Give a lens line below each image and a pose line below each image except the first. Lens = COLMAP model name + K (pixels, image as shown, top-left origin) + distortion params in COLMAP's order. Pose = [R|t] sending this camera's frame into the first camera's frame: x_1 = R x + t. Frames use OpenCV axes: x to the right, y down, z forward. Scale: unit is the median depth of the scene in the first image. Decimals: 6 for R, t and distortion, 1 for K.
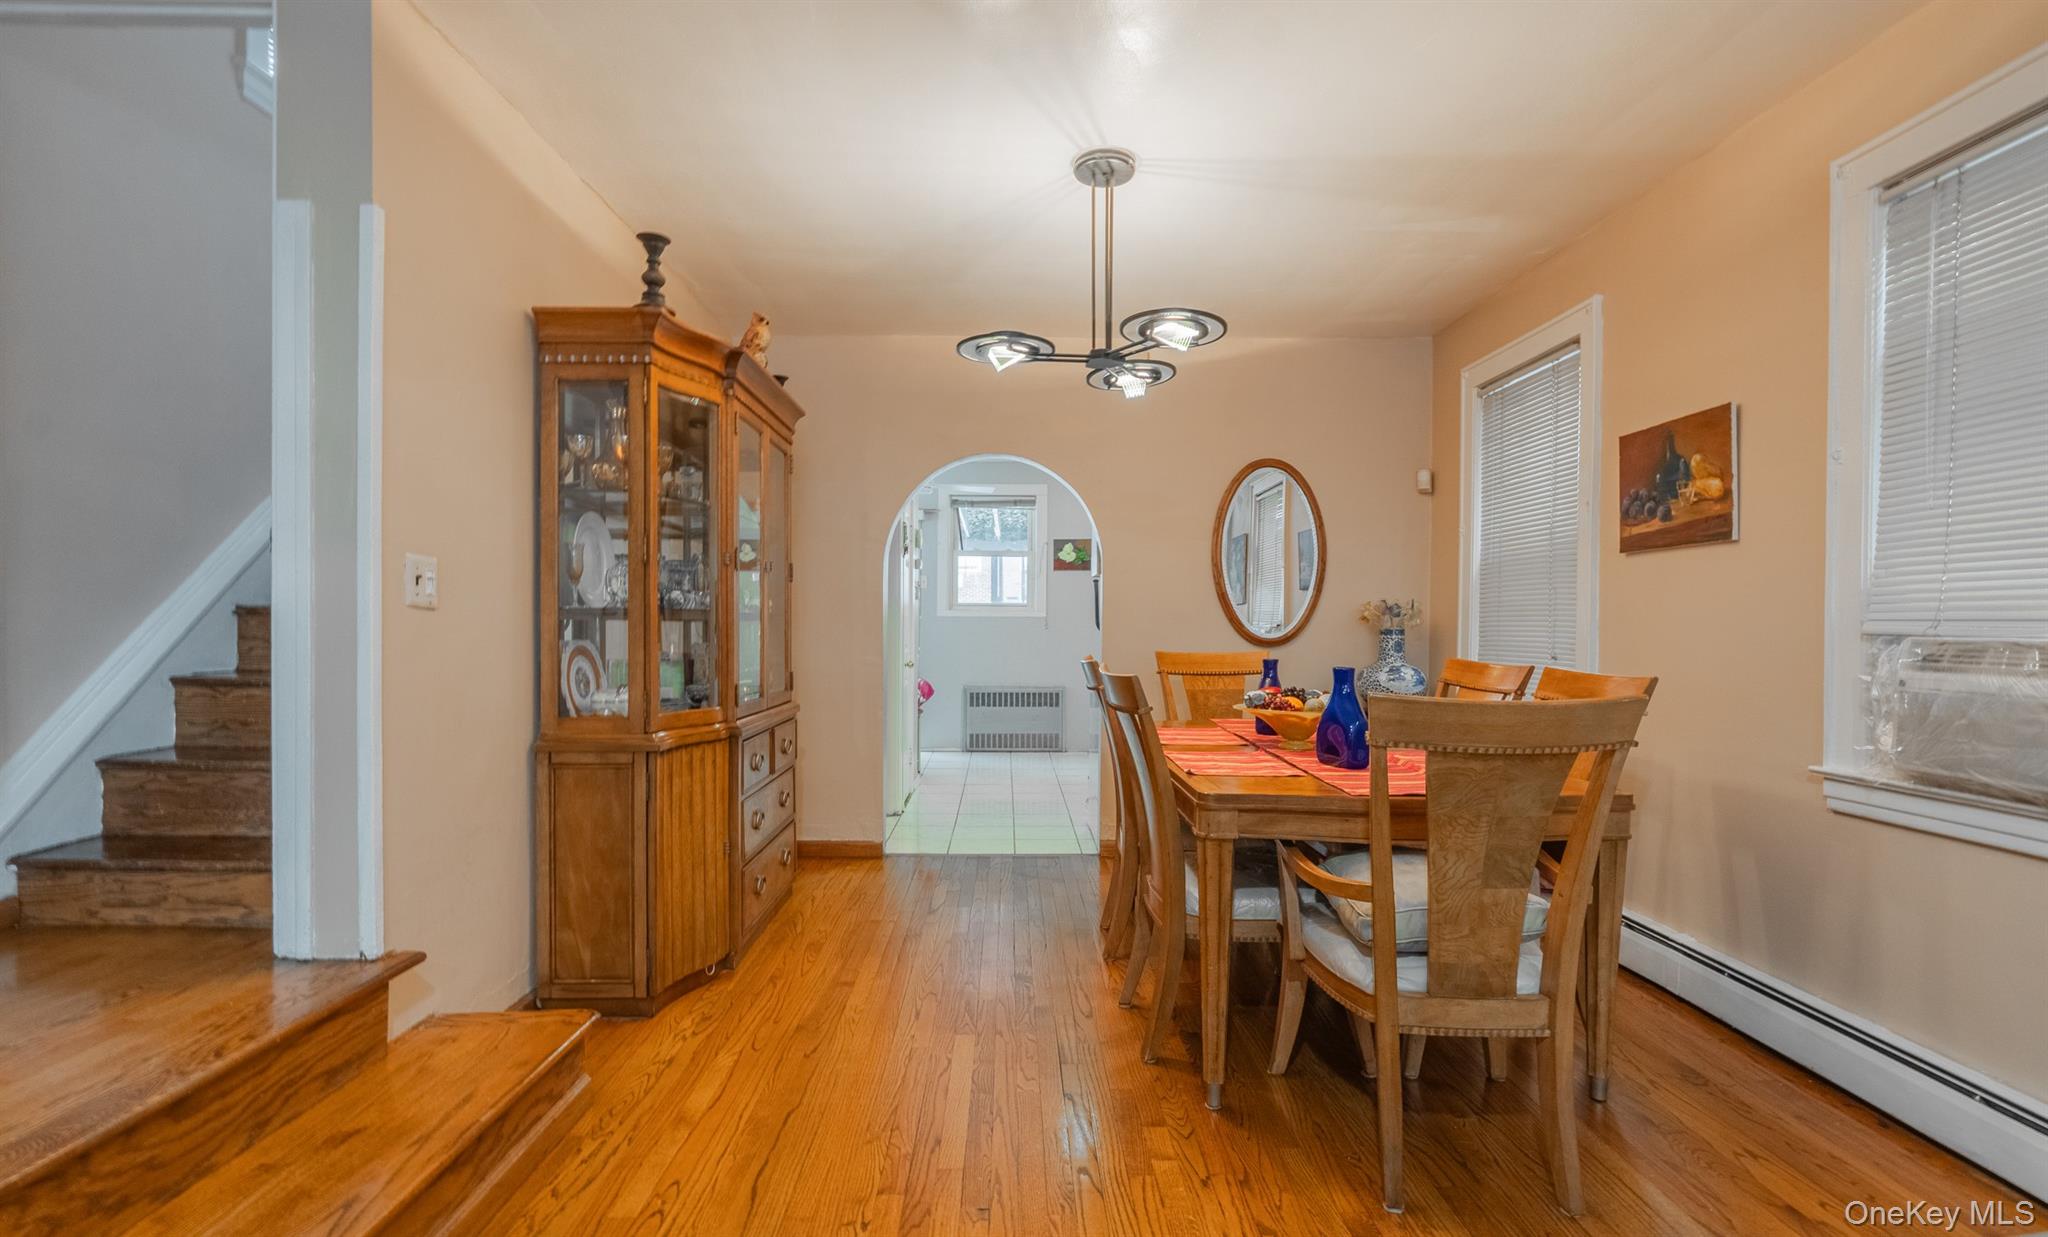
lens RADIAL K [[925.9, 0, 1024.0], [0, 925.9, 618.5], [0, 0, 1]] dist [0.000763, -0.000108]
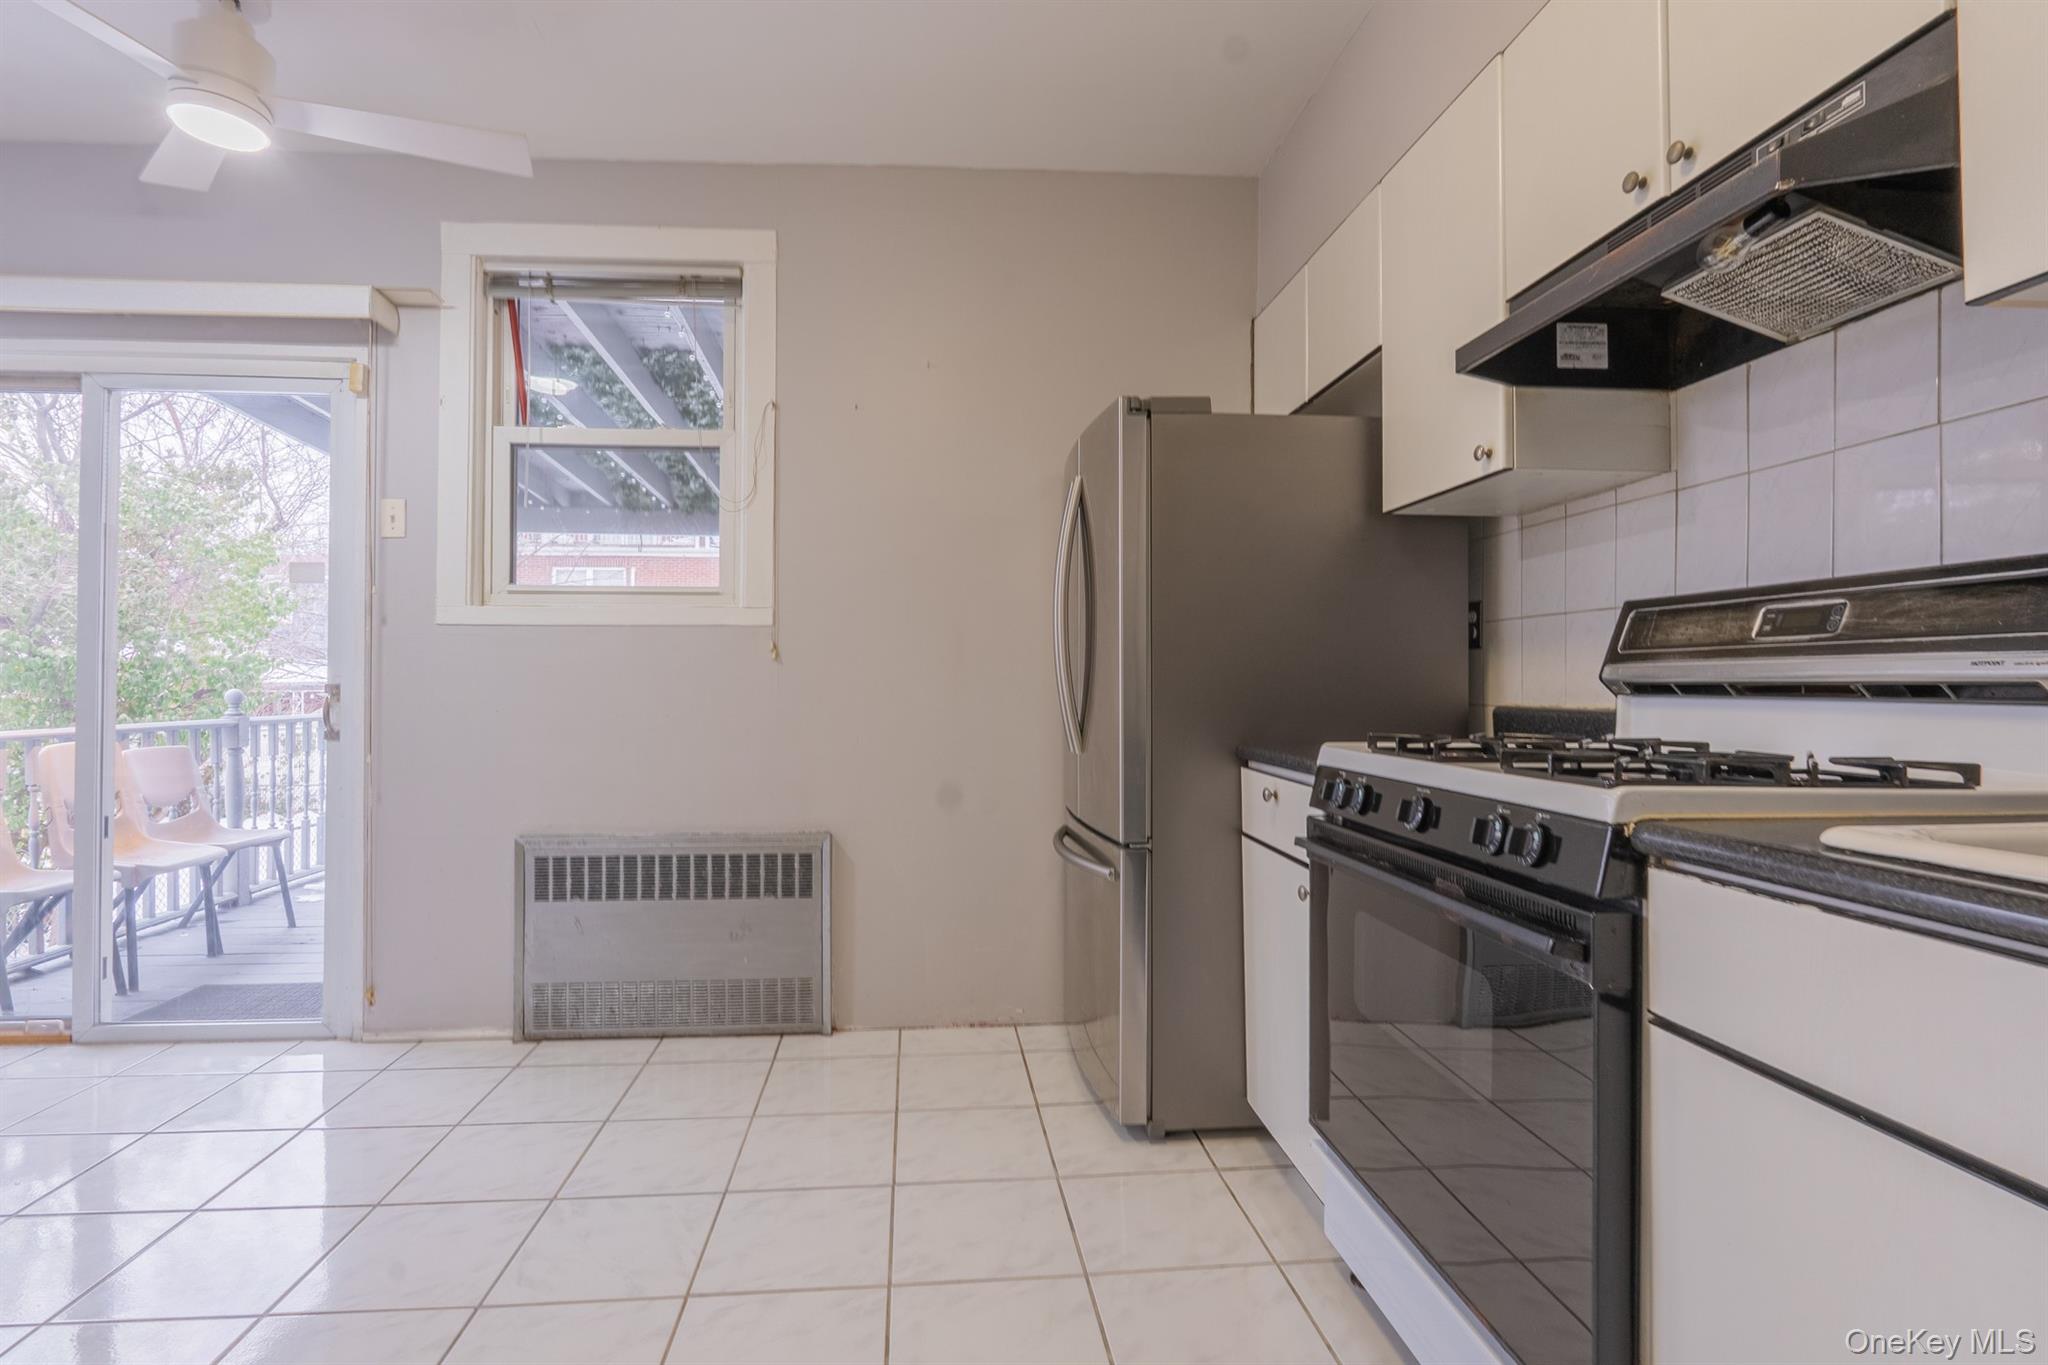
lens RADIAL K [[954.0, 0, 1023.4], [0, 954.0, 674.7], [0, 0, 1]] dist [-0.002772, -0.000263]
pose [[0.998517, -0.009304, 0.053636, 0.206112], [0.009397, 0.999955, -0.001484, 0.037513], [-0.053620, 0.001986, 0.998559, 1.412020]]
